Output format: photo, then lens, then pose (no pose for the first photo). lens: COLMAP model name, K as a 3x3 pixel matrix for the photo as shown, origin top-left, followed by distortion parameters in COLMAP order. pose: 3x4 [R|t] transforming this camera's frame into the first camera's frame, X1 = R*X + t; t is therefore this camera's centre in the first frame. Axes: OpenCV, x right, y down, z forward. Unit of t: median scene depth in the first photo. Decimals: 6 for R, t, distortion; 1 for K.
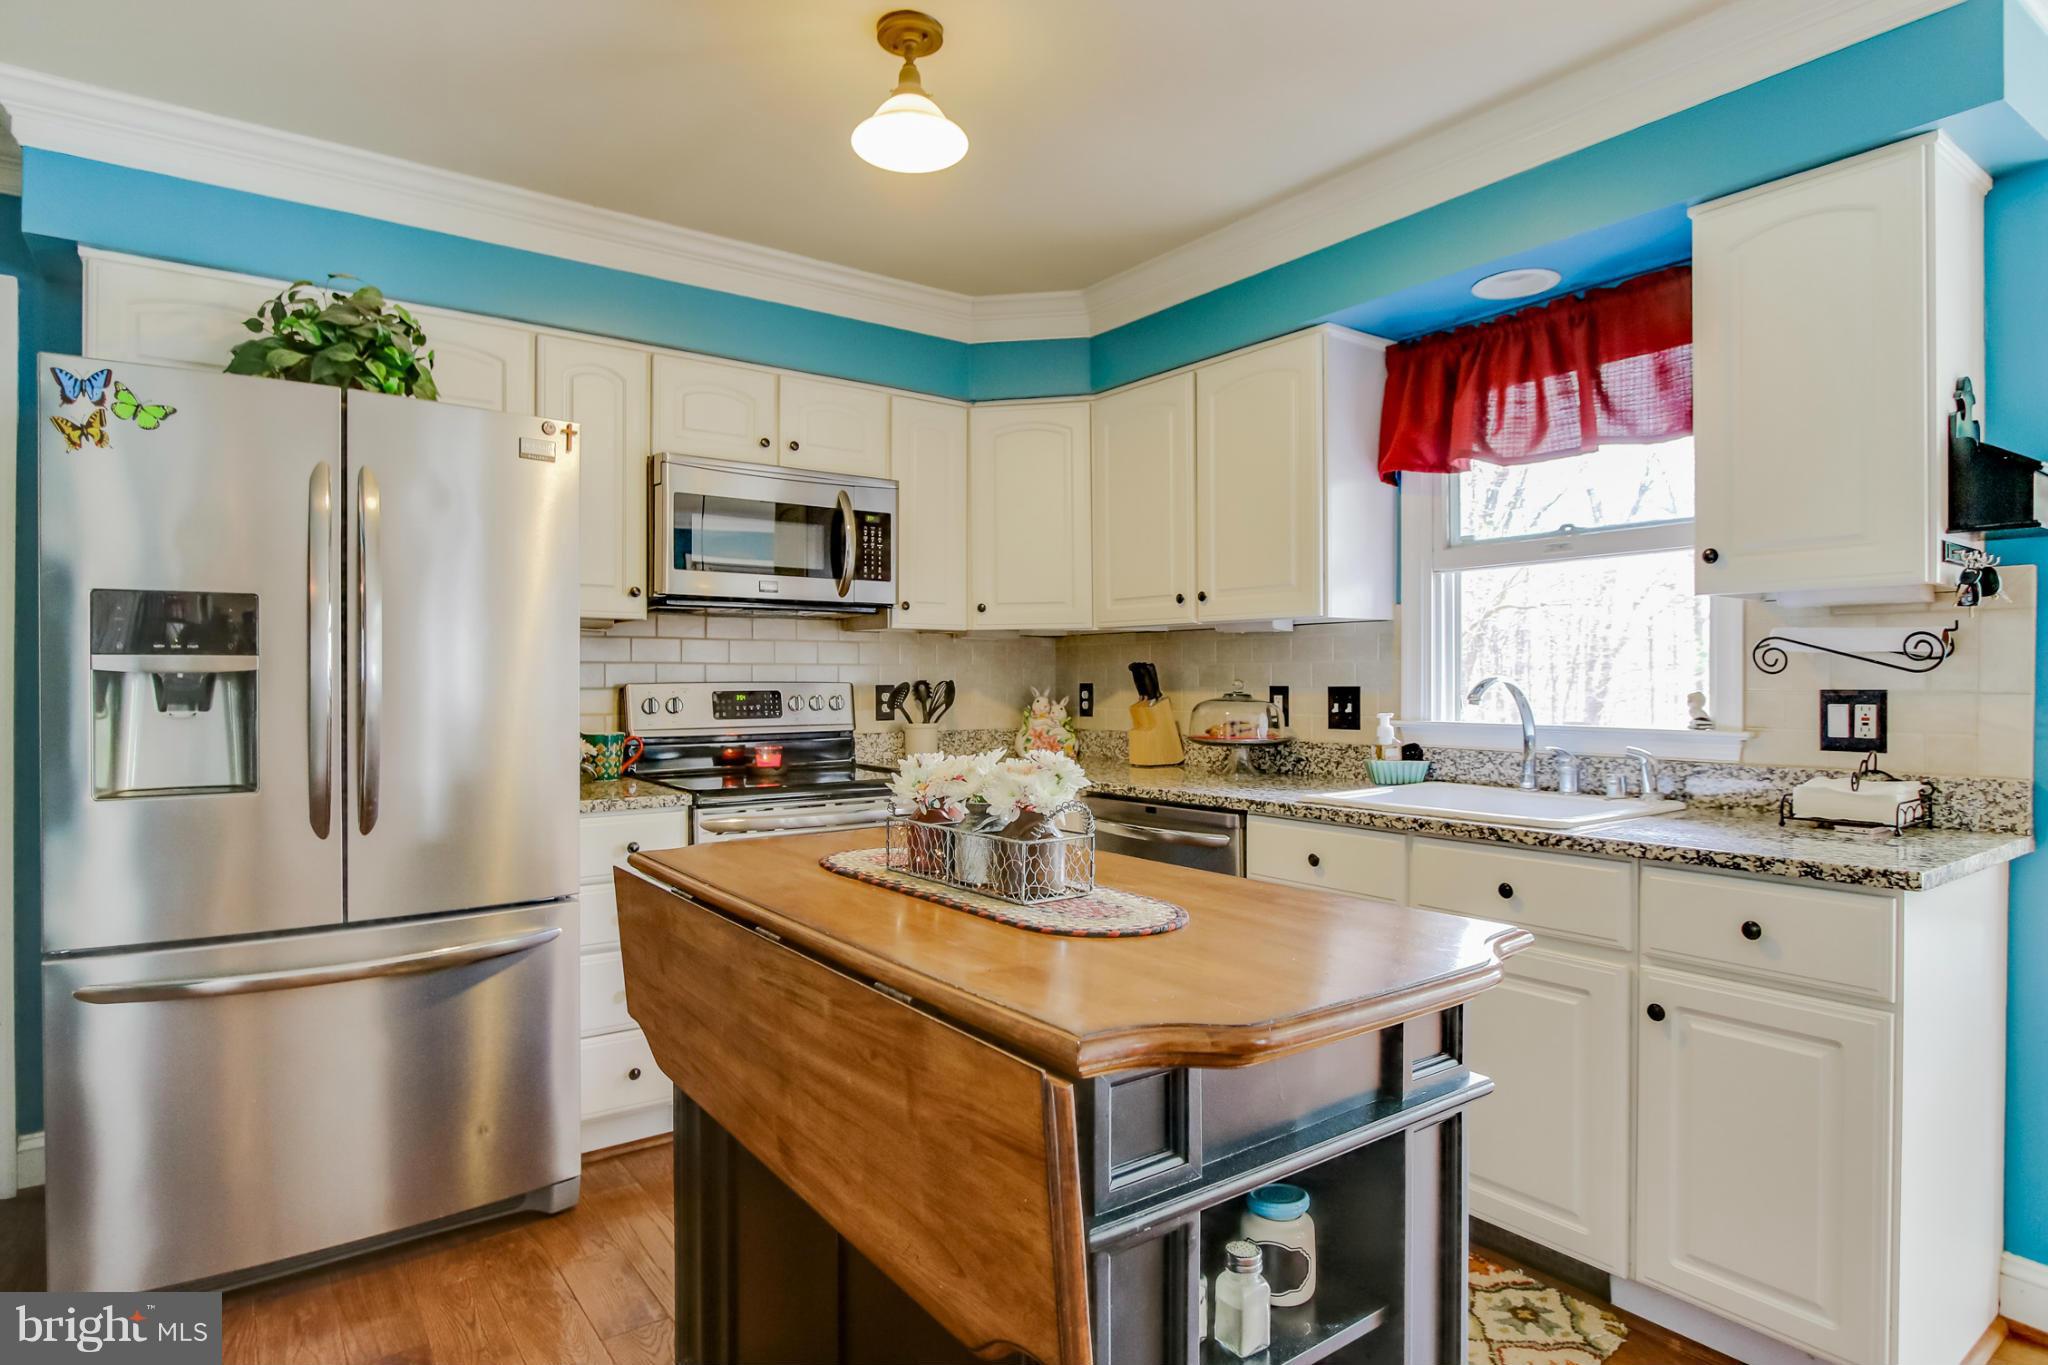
lens RADIAL K [[1105.4, 0, 1013.4], [0, 1105.4, 681.0], [0, 0, 1]] dist [-0.021464, 0.003529]
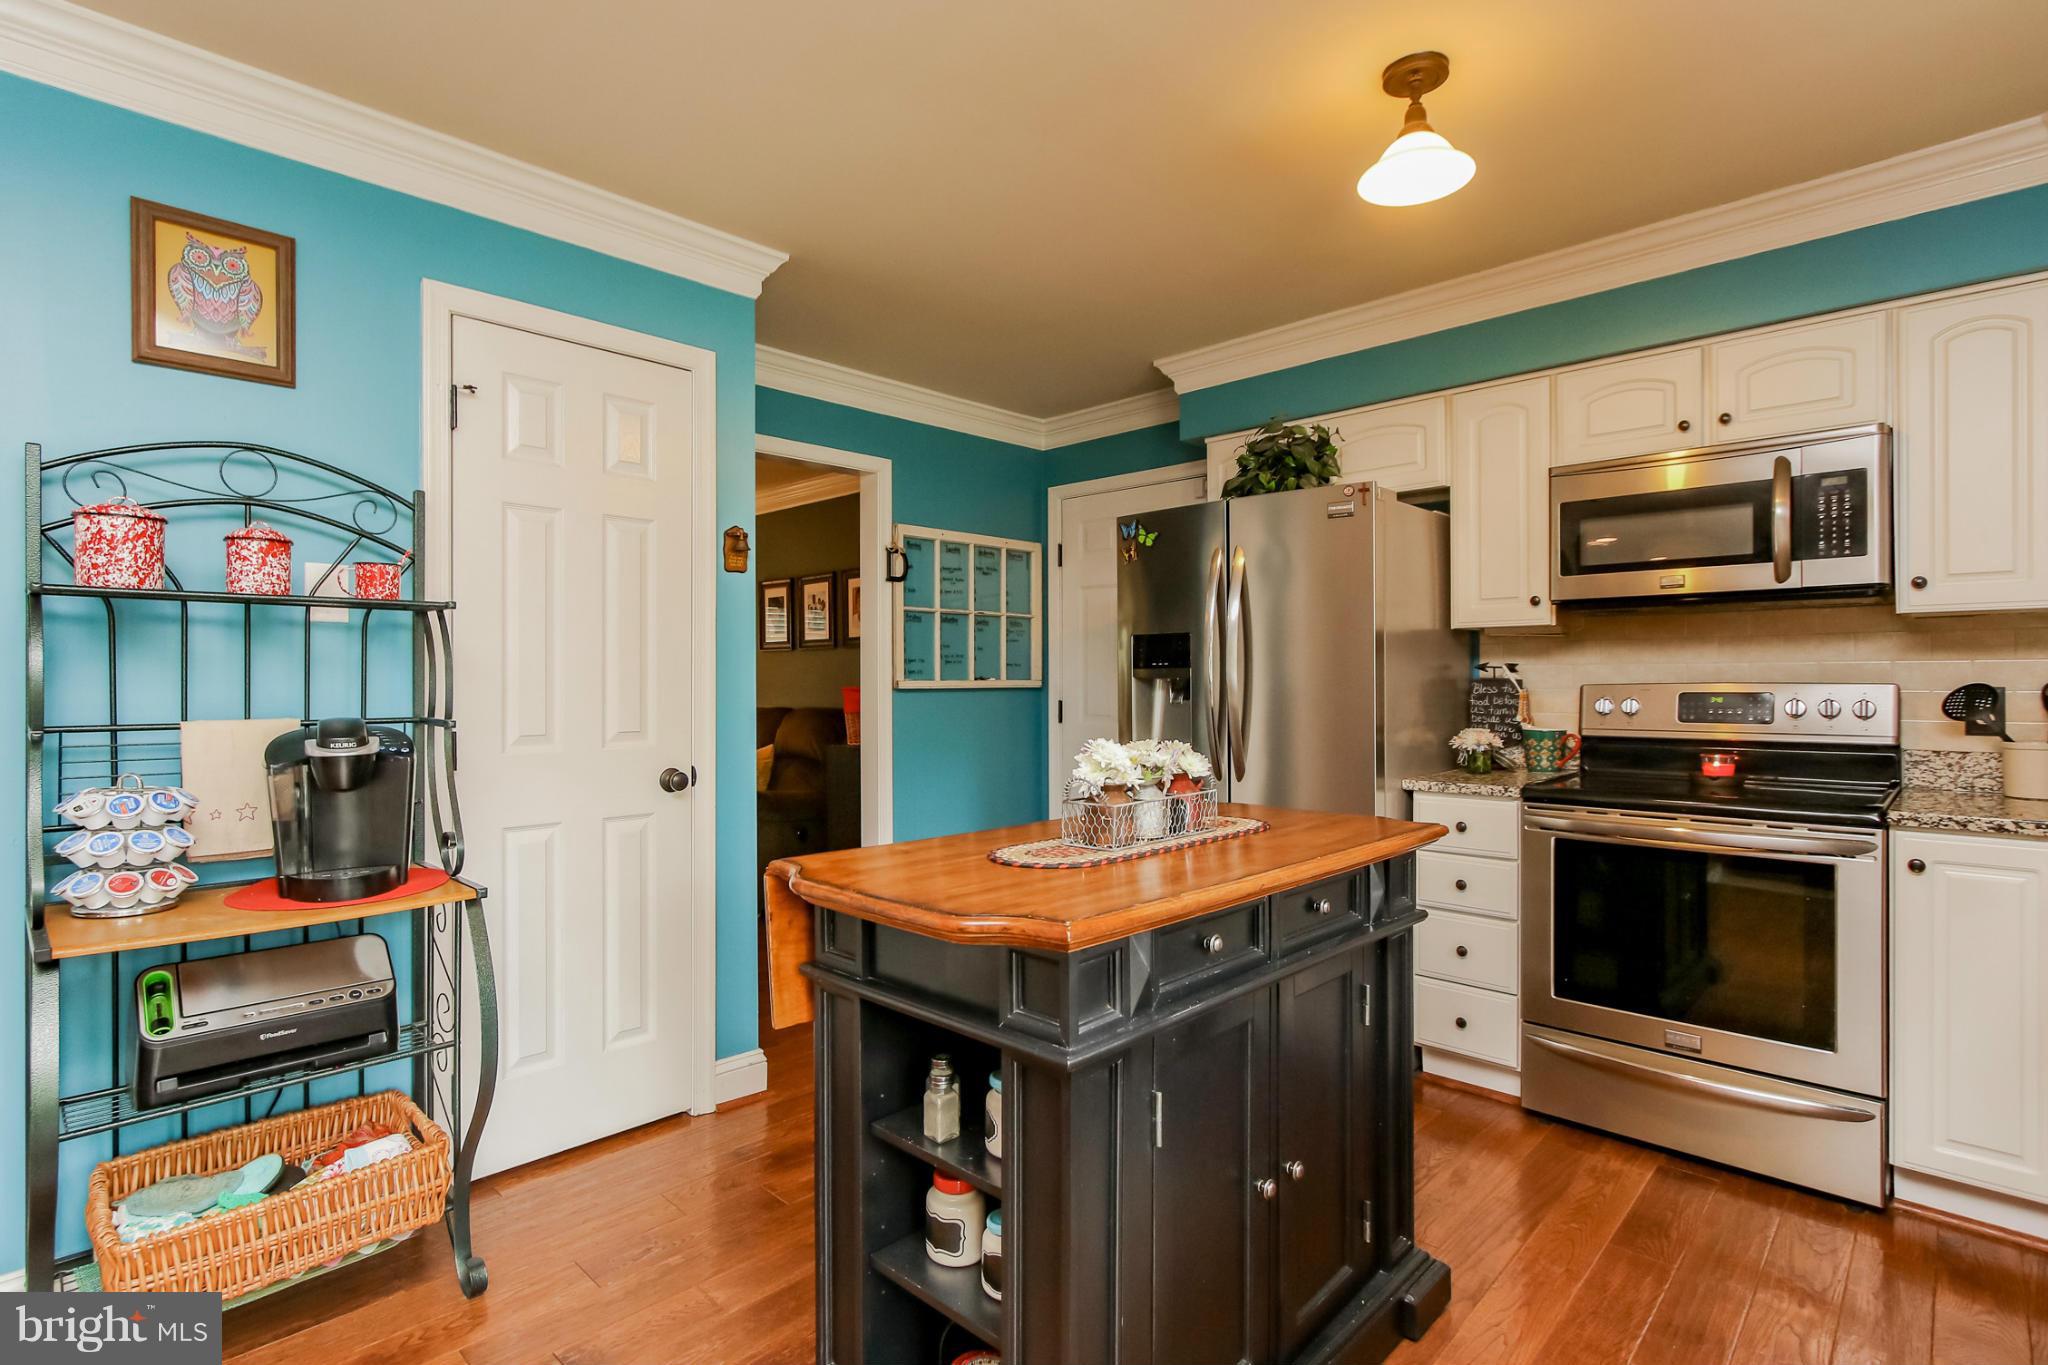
lens RADIAL K [[973.6, 0, 1020.5], [0, 973.6, 679.4], [0, 0, 1]] dist [-0.013386, -0.000504]
pose [[0.157571, -0.003872, -0.987500, 0.541629], [0.000343, 0.999992, -0.003866, 0.000599], [0.987508, 0.000271, 0.157571, 0.347517]]
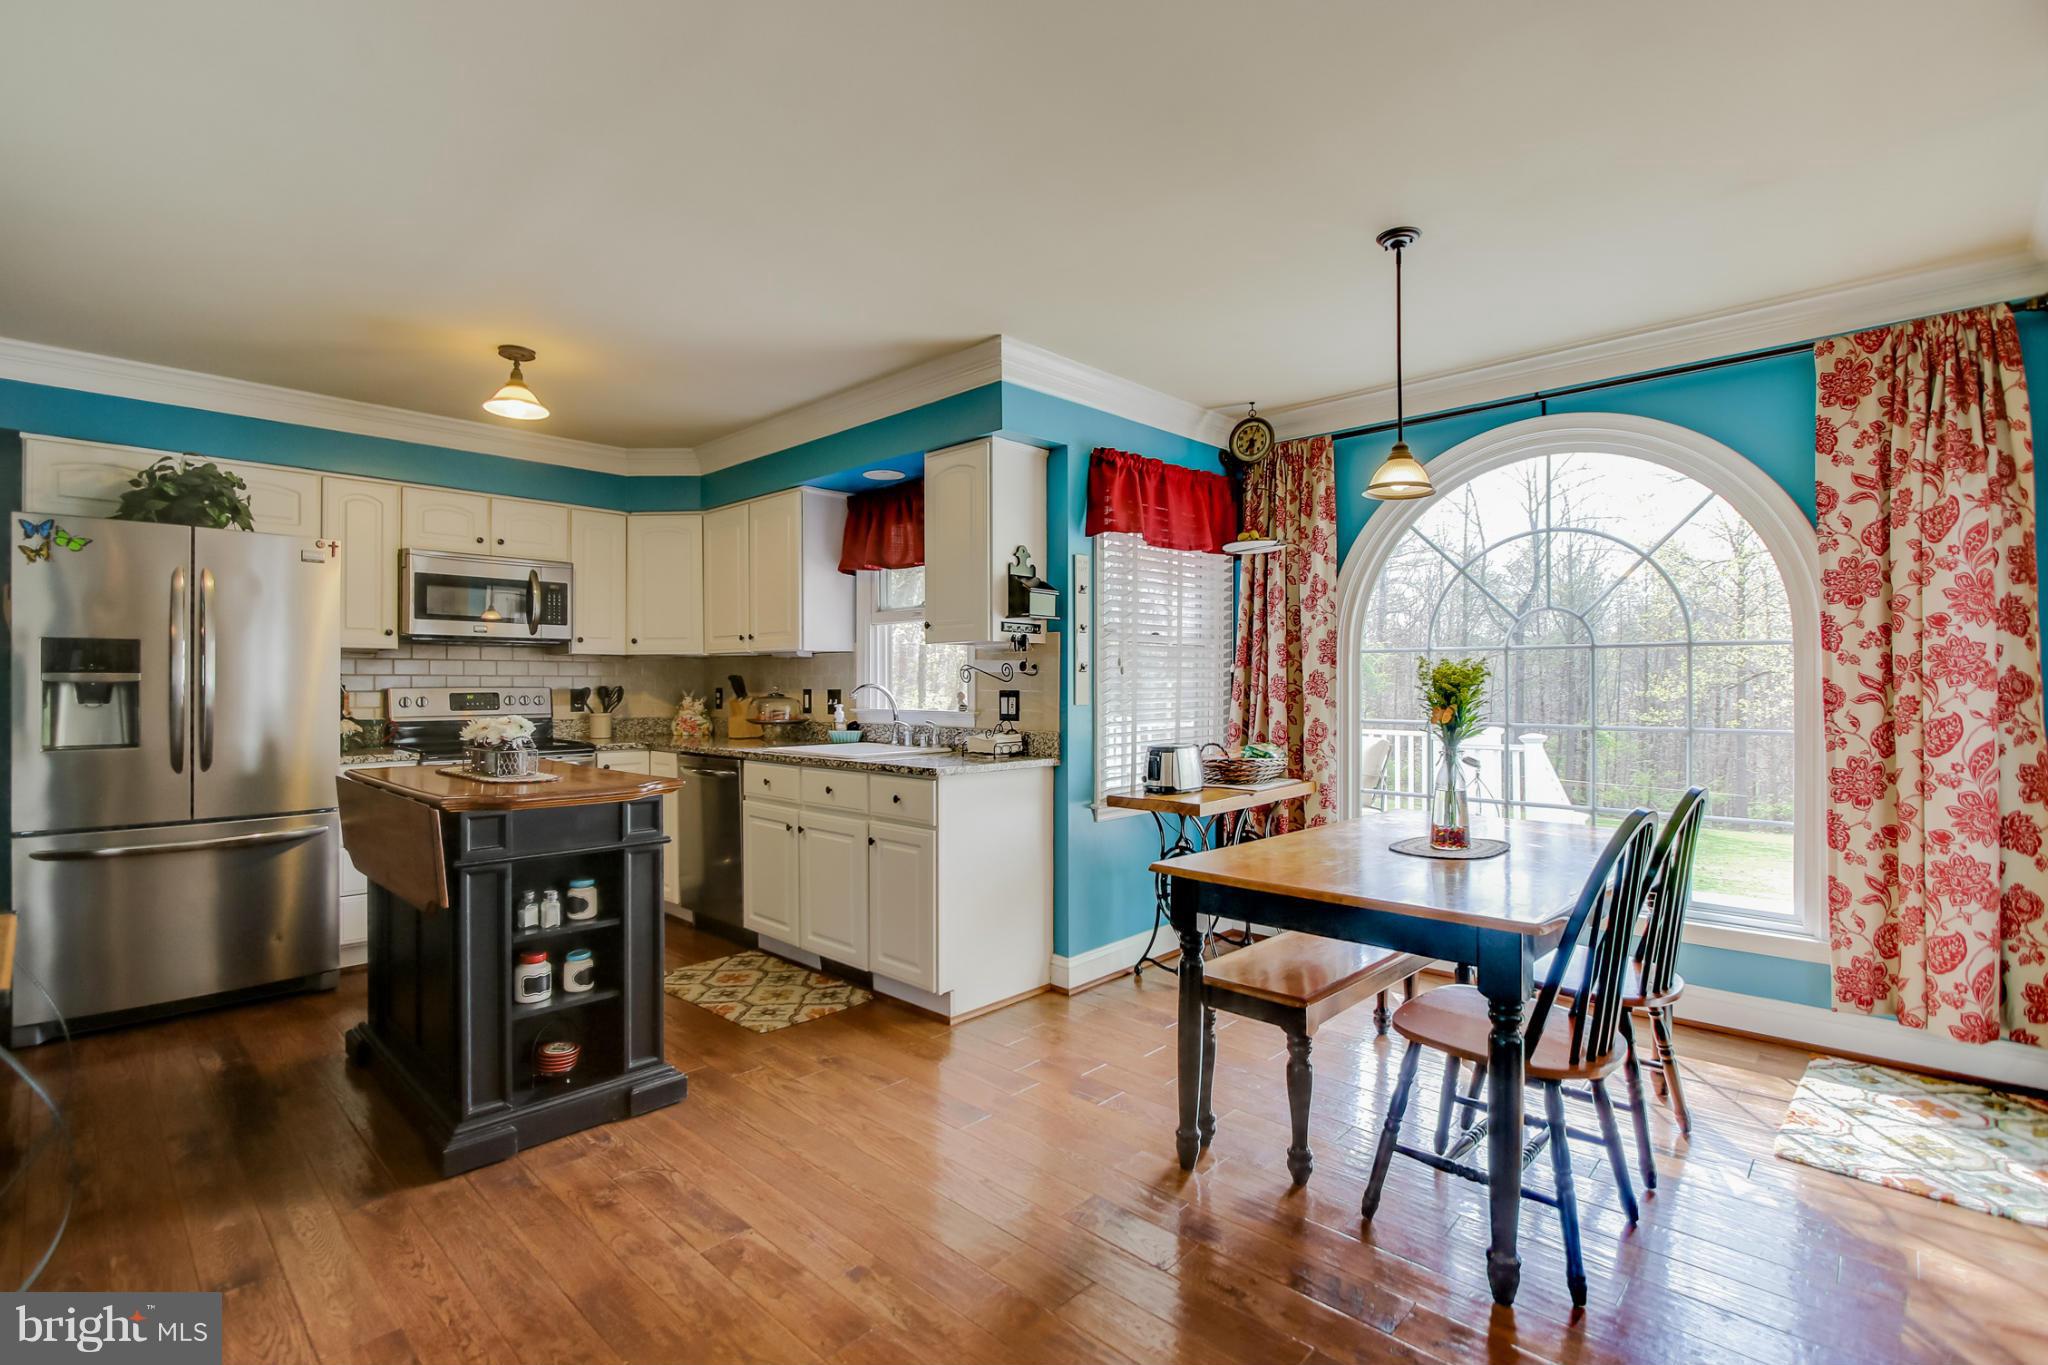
lens RADIAL K [[973.6, 0, 1013.0], [0, 973.6, 679.7], [0, 0, 1]] dist [-0.013386, -0.000504]
pose [[0.987616, 0.000204, 0.156891, 0.362177], [0.000856, 0.999977, -0.006686, -0.000083], [-0.156889, 0.006738, 0.987593, -0.593998]]
